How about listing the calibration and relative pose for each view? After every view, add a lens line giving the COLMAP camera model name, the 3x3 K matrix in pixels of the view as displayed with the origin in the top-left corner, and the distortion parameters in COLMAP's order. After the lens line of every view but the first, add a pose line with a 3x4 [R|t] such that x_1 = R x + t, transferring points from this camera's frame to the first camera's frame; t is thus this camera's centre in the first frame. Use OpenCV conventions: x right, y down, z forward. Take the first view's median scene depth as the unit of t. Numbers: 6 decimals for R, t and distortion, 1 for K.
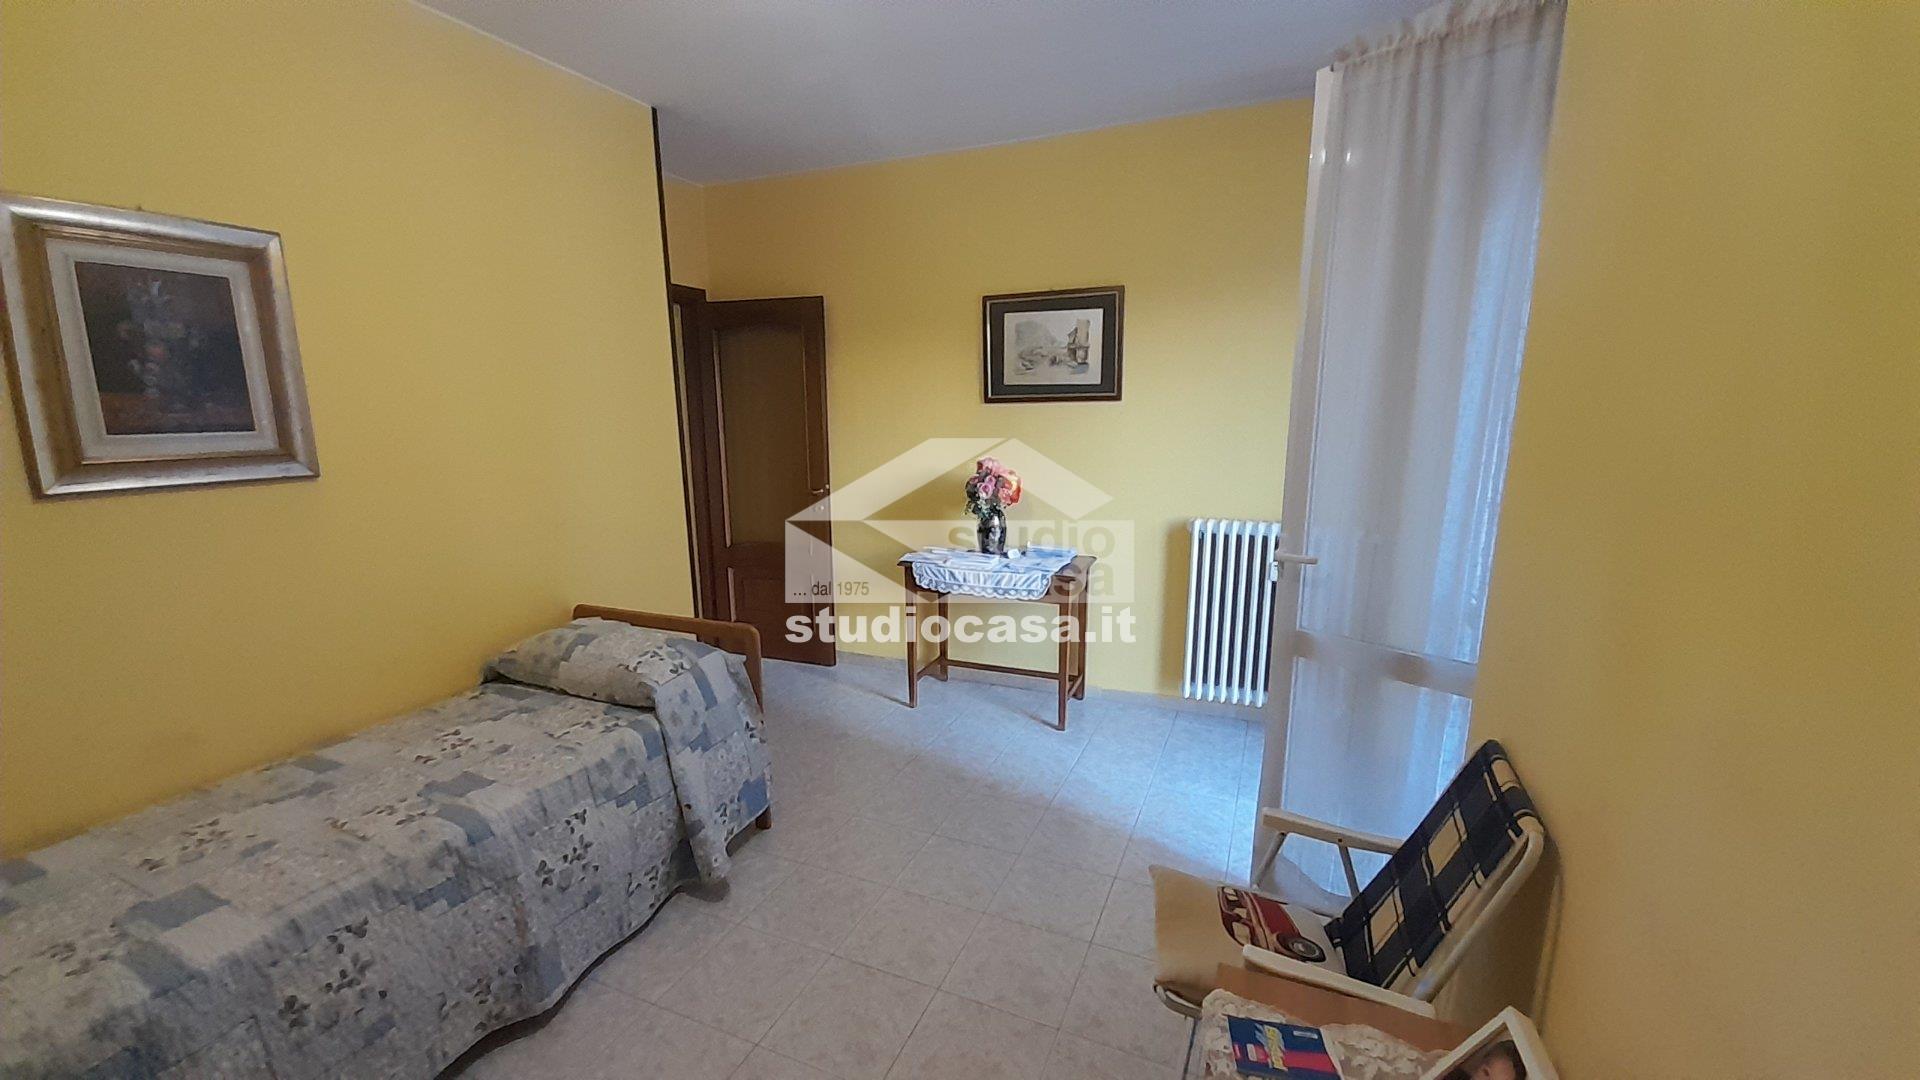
lens RADIAL K [[744.9, 0, 960.0], [0, 744.9, 540.0], [0, 0, 1]] dist [0.000418, 0.000001]
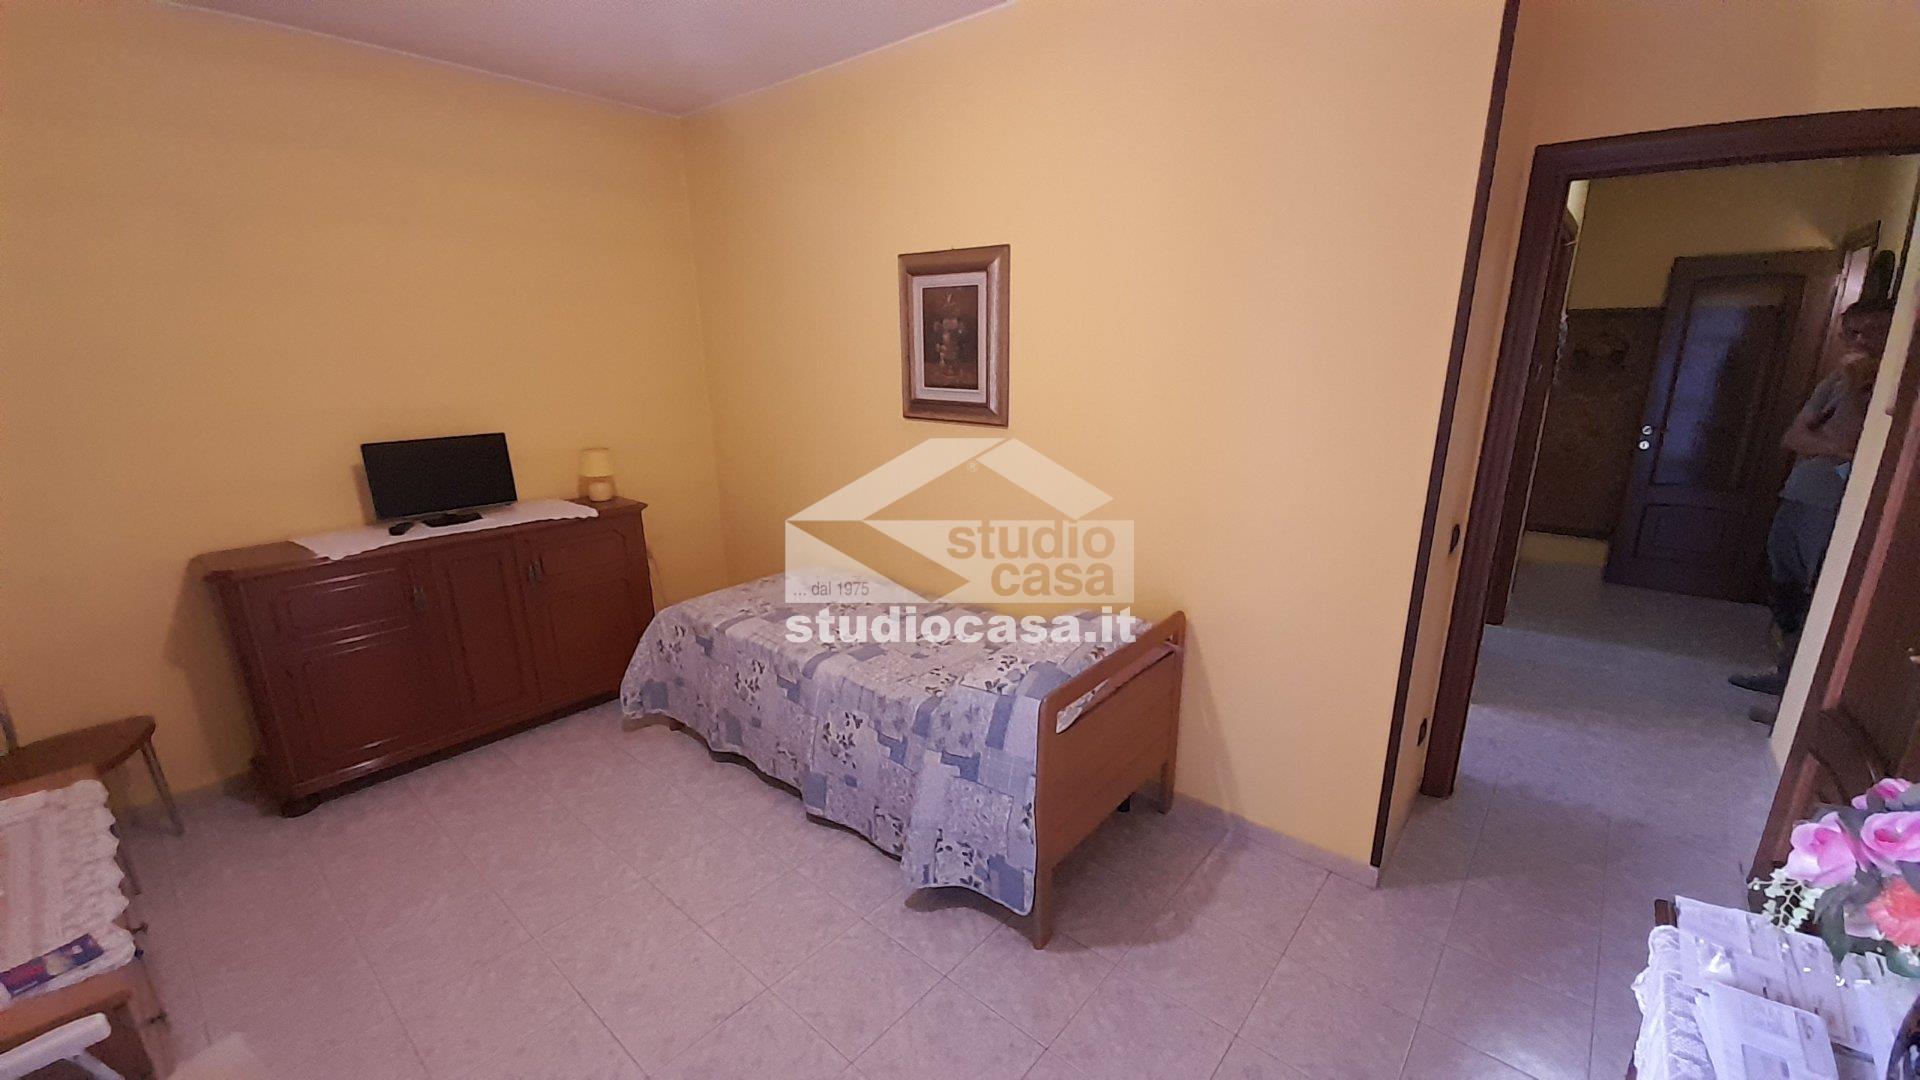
lens RADIAL K [[715.7, 0, 962.0], [0, 715.7, 567.1], [0, 0, 1]] dist [-0.000707, -0.000012]
pose [[-0.257423, 0.281874, -0.924273, 0.470473], [-0.185661, 0.924259, 0.333579, -0.291792], [0.948295, 0.257472, -0.185593, 1.334294]]
